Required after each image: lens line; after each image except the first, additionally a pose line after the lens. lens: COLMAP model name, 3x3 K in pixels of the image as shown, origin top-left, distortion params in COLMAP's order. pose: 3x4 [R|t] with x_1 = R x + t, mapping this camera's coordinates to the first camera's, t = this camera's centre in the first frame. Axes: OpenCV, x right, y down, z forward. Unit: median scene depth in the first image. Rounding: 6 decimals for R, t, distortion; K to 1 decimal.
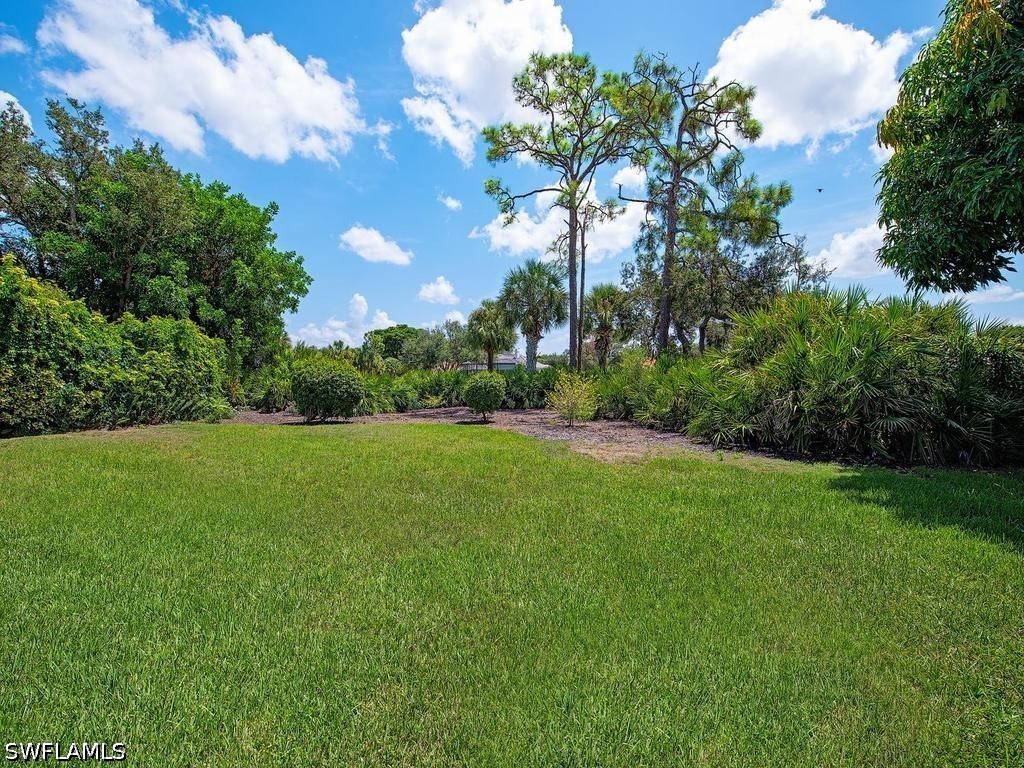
lens RADIAL K [[414.4, 0, 511.6], [0, 414.4, 380.6], [0, 0, 1]] dist [-0.018853, -0.000364]
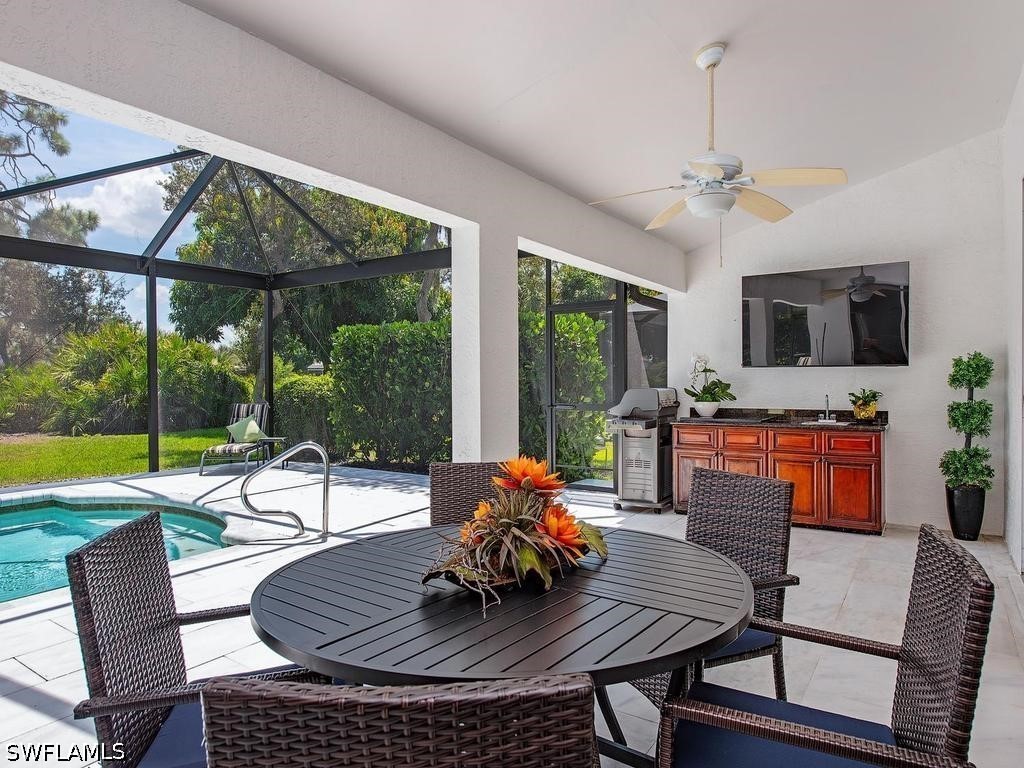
lens RADIAL K [[642.9, 0, 510.6], [0, 642.9, 385.8], [0, 0, 1]] dist [0.006700, 0.001695]
pose [[0.332104, -0.009647, 0.943193, -1.085351], [0.007626, 0.999942, 0.007542, -0.016089], [-0.943212, 0.004688, 0.332158, -1.153630]]
